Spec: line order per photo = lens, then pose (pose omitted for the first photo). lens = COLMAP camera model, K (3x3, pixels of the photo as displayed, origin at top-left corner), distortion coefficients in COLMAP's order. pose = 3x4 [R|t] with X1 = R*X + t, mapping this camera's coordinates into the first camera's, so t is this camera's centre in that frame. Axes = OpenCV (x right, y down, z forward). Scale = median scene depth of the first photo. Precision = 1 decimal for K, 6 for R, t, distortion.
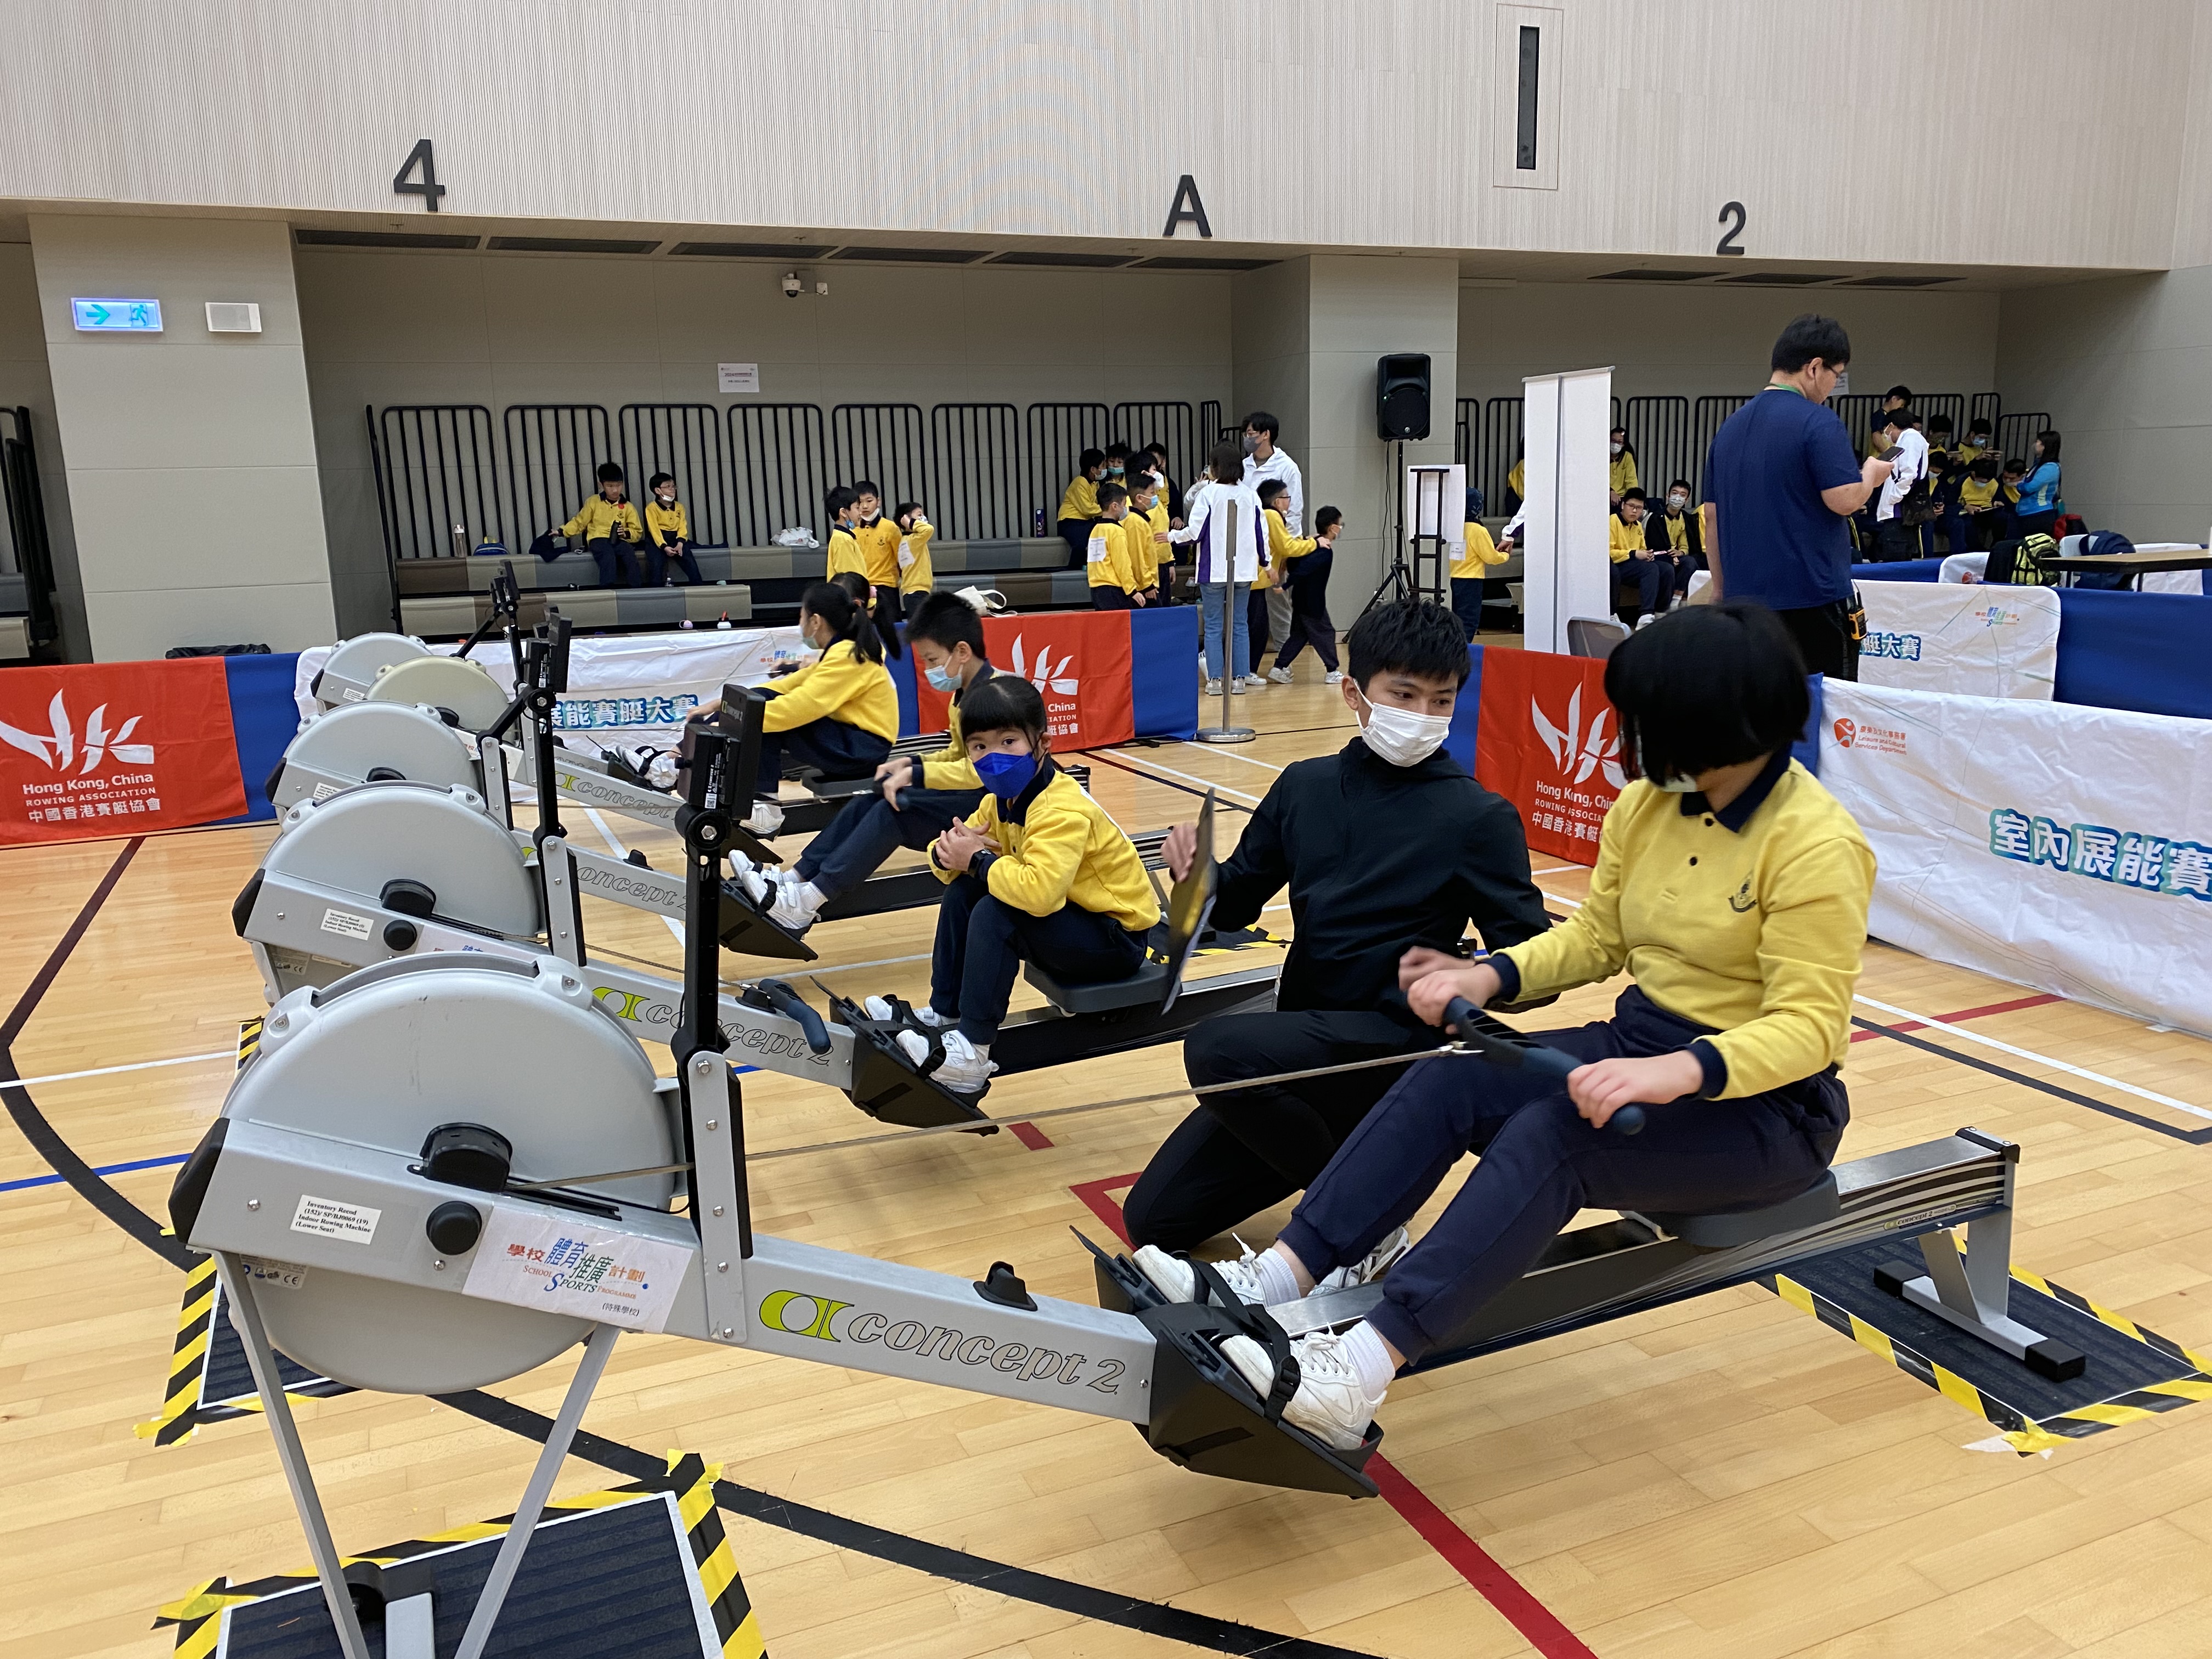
lens RADIAL K [[1677.7, 0, 1108.9], [0, 1677.7, 827.0], [0, 0, 1]] dist [0.008429, 0.003525]
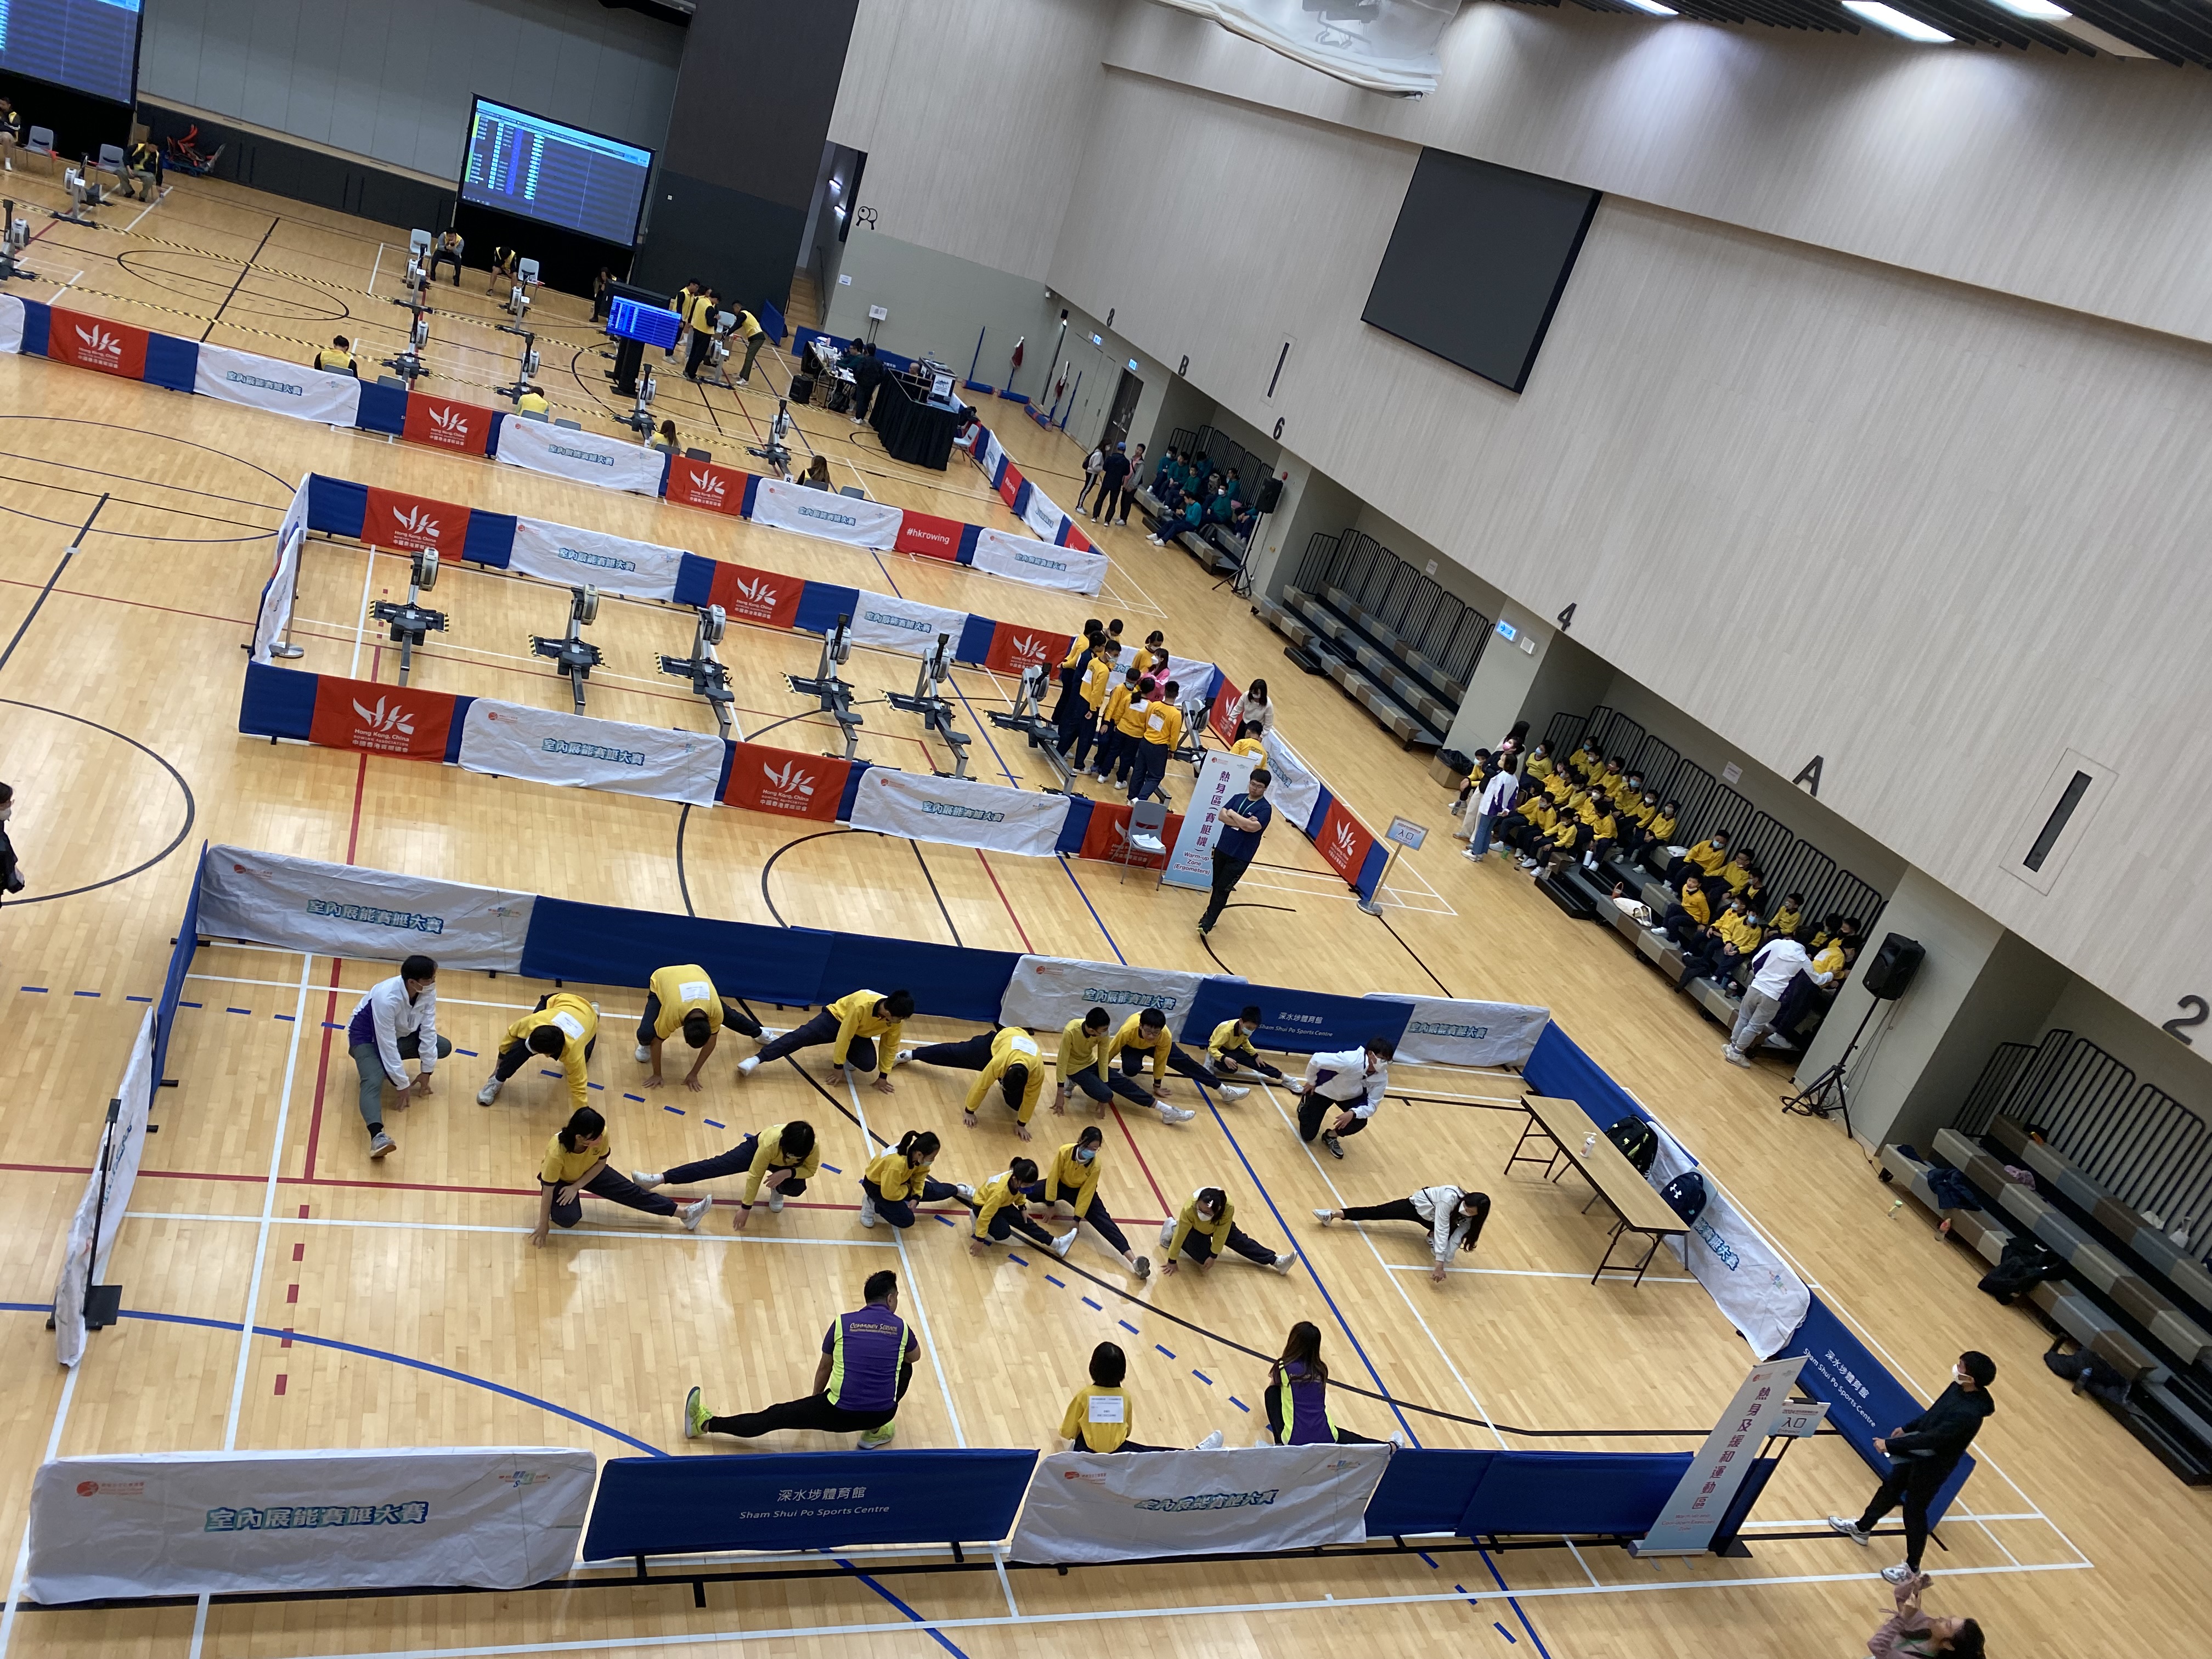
lens RADIAL K [[1677.7, 0, 1108.5], [0, 1677.7, 827.8], [0, 0, 1]] dist [0.008429, 0.003525]
pose [[-0.084414, 0.381680, -0.920432, 1.558363], [-0.489366, 0.788773, 0.371965, -0.588755], [0.867983, 0.481827, 0.120198, 0.265200]]
